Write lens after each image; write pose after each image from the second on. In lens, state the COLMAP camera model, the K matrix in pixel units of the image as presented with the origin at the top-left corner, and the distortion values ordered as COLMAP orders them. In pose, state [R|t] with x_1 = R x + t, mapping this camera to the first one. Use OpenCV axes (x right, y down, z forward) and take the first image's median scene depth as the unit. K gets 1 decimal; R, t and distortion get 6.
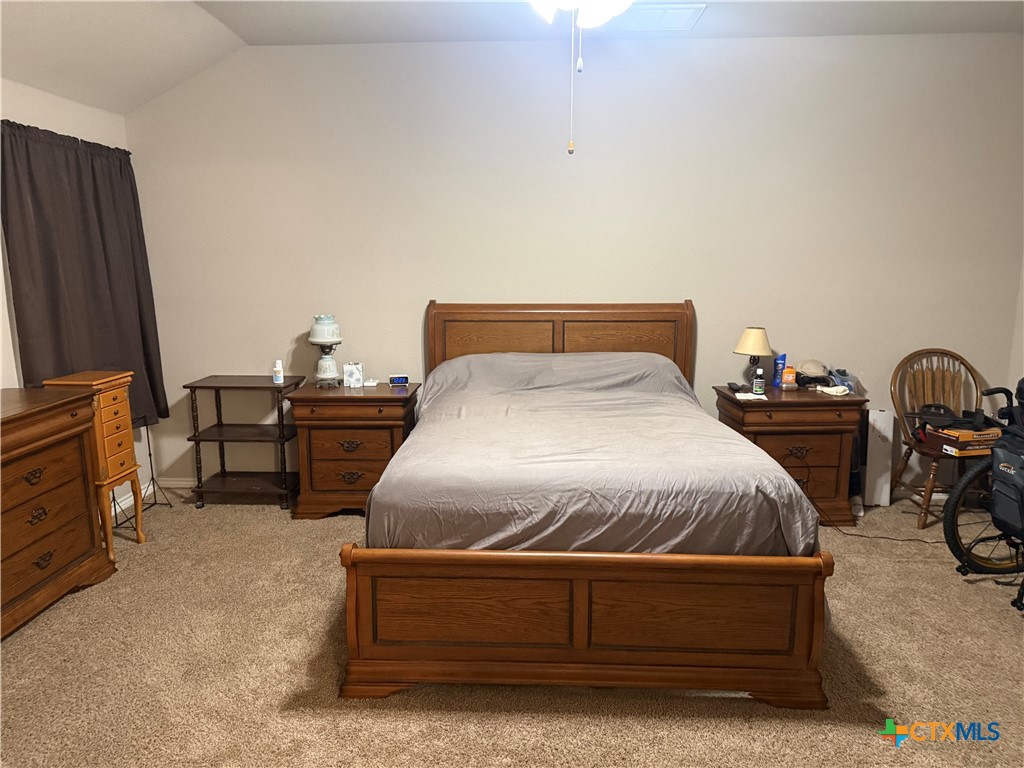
lens RADIAL K [[731.3, 0, 518.9], [0, 731.3, 388.9], [0, 0, 1]] dist [0.108337, -0.151130]
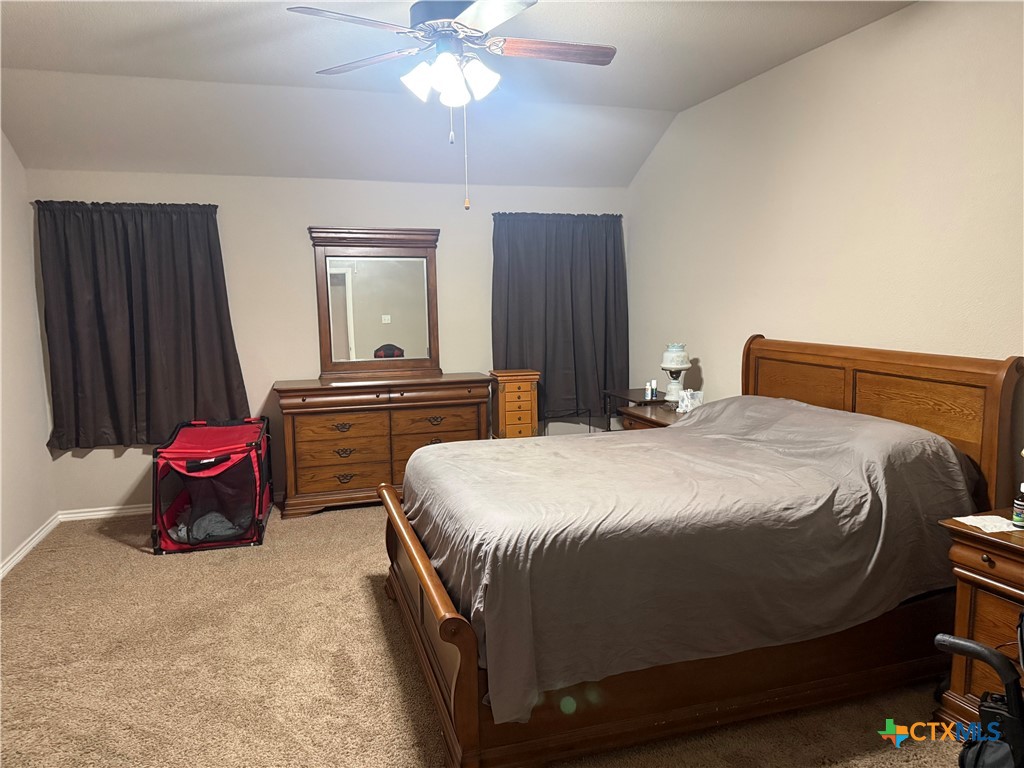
lens RADIAL K [[731.3, 0, 518.9], [0, 731.3, 388.9], [0, 0, 1]] dist [0.108337, -0.151130]
pose [[0.314938, 0.119122, -0.941607, 0.707905], [-0.153991, 0.985361, 0.073152, -0.077368], [0.936537, 0.121961, 0.328671, 0.419001]]
